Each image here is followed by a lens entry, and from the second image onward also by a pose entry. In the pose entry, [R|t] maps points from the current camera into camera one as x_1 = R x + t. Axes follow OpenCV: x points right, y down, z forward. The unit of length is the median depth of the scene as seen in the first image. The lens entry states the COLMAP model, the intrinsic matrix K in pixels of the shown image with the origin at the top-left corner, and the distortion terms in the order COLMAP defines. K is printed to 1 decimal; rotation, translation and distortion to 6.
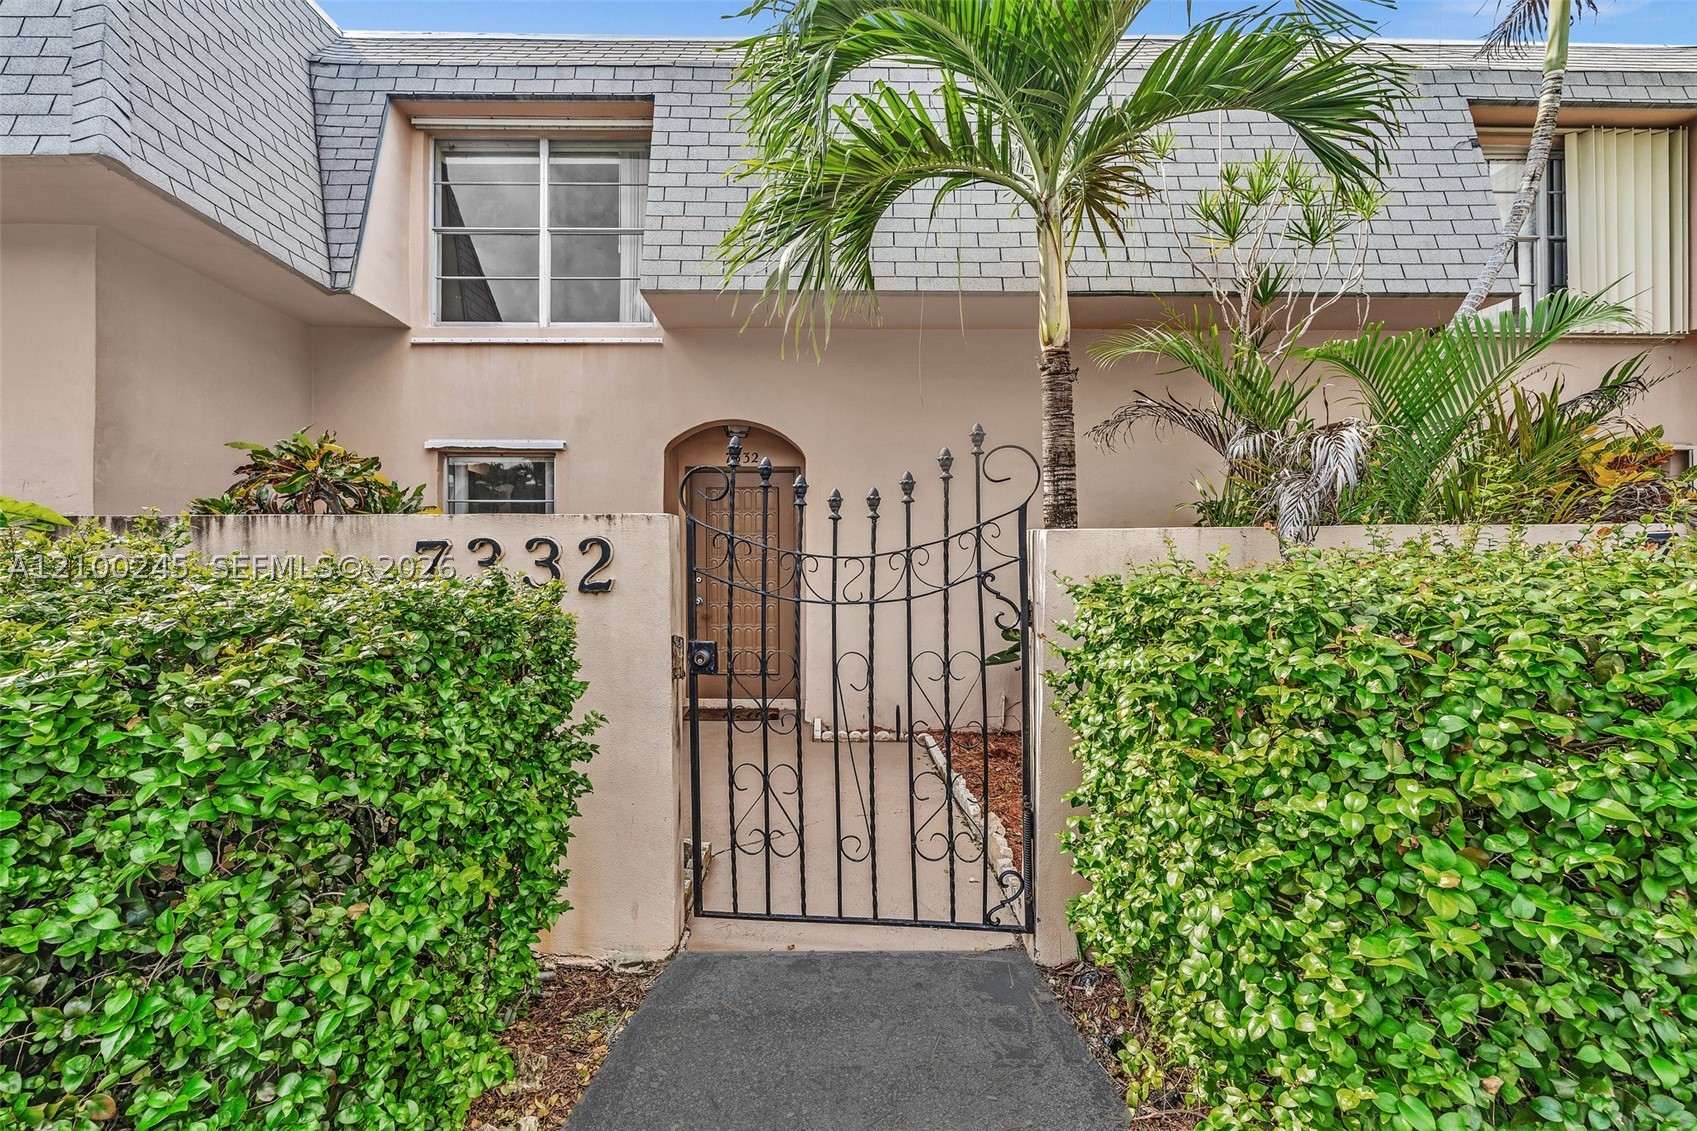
lens RADIAL K [[763.6, 0, 843.0], [0, 763.6, 570.7], [0, 0, 1]] dist [-0.009802, 0.004879]
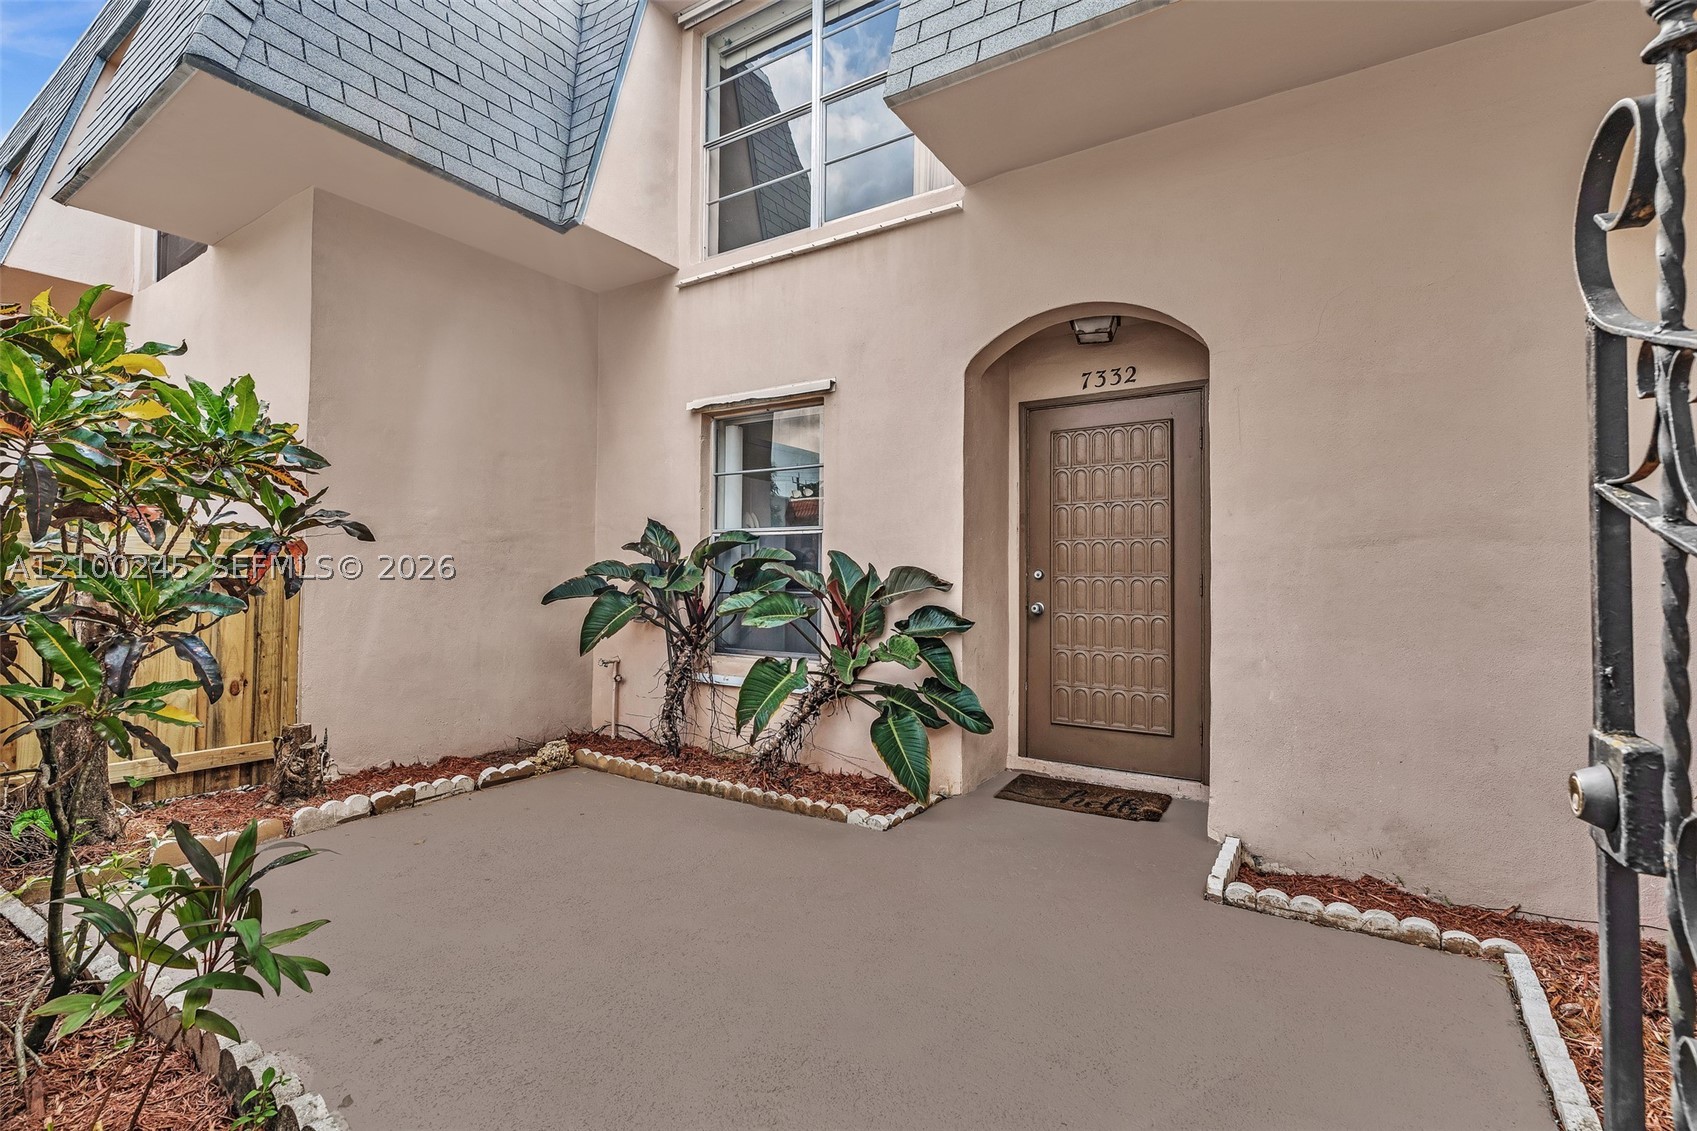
lens RADIAL K [[763.6, 0, 832.7], [0, 763.6, 562.3], [0, 0, 1]] dist [-0.009802, 0.004879]
pose [[0.815456, -0.007484, -0.578770, 0.052486], [-0.001882, 0.999877, -0.015581, 0.015177], [0.578816, 0.013795, 0.815342, 0.472840]]
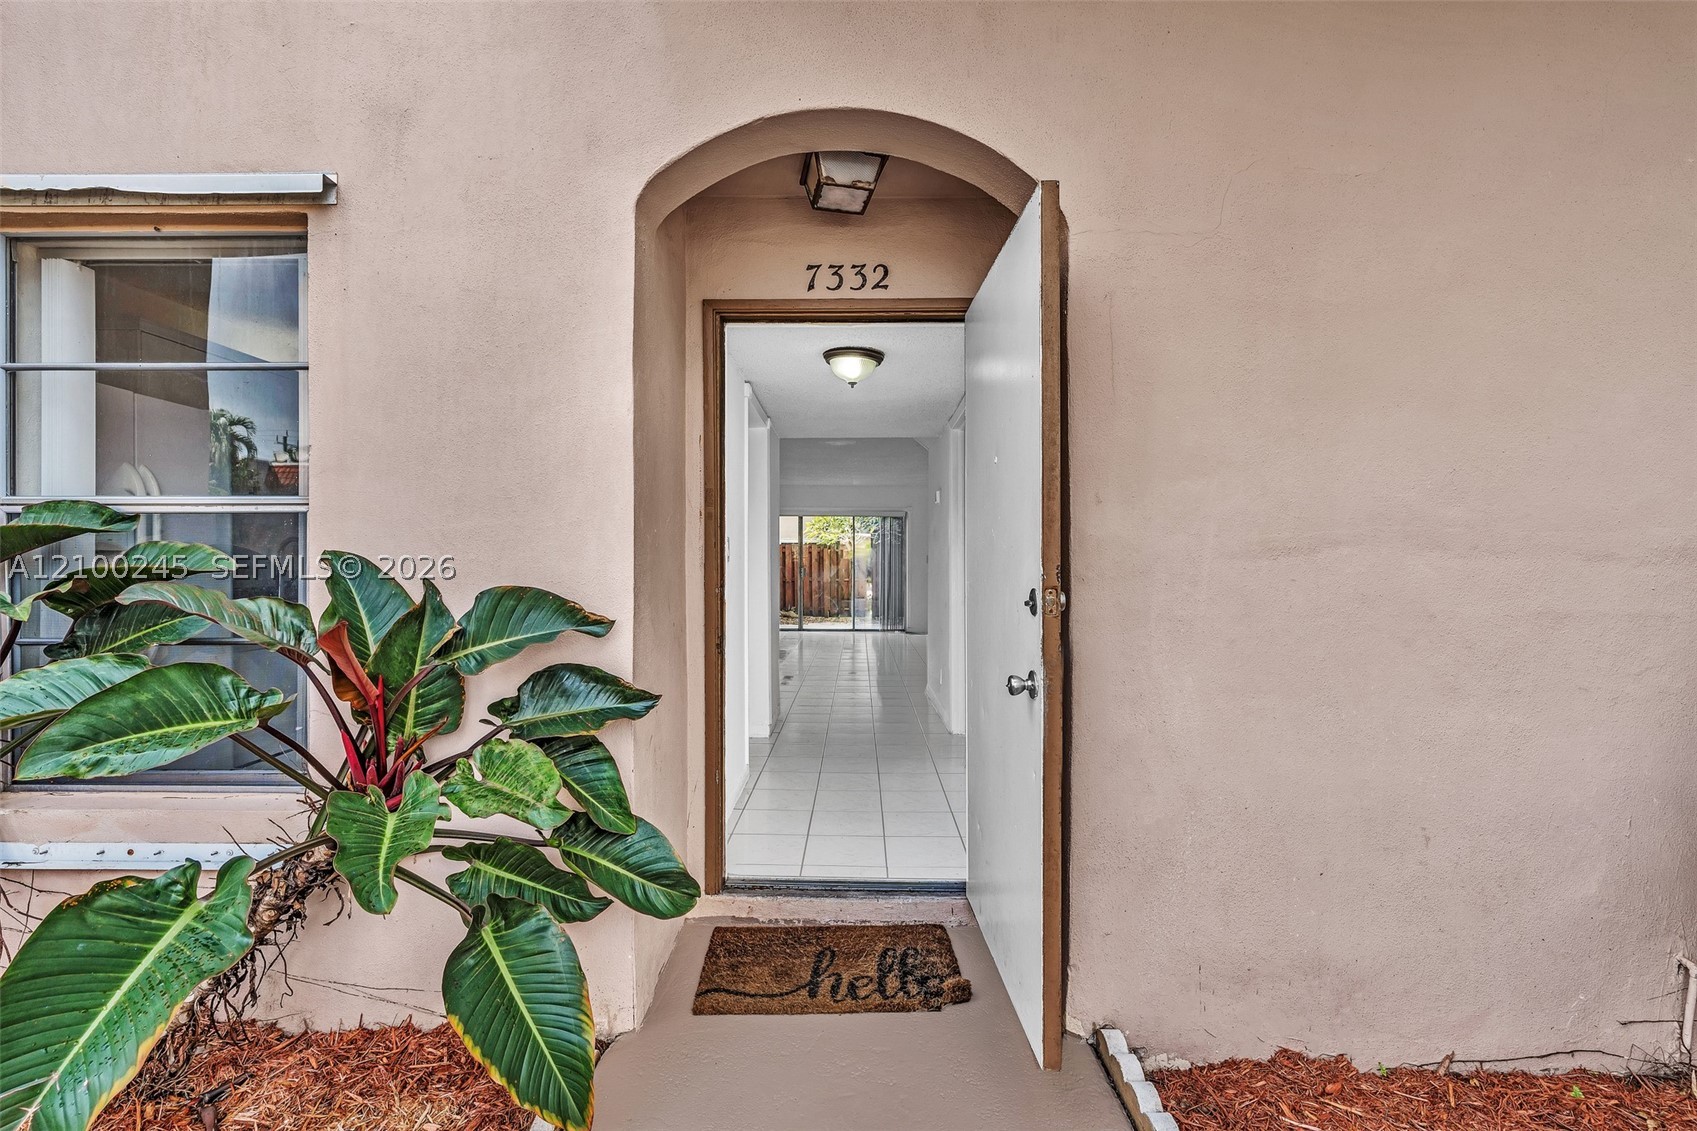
lens RADIAL K [[808.8, 0, 842.3], [0, 808.8, 570.0], [0, 0, 1]] dist [-0.008279, 0.001728]
pose [[0.998267, -0.001135, -0.058840, -0.141411], [0.001900, 0.999914, 0.012955, -0.004944], [0.058820, -0.013044, 0.998183, 0.749345]]
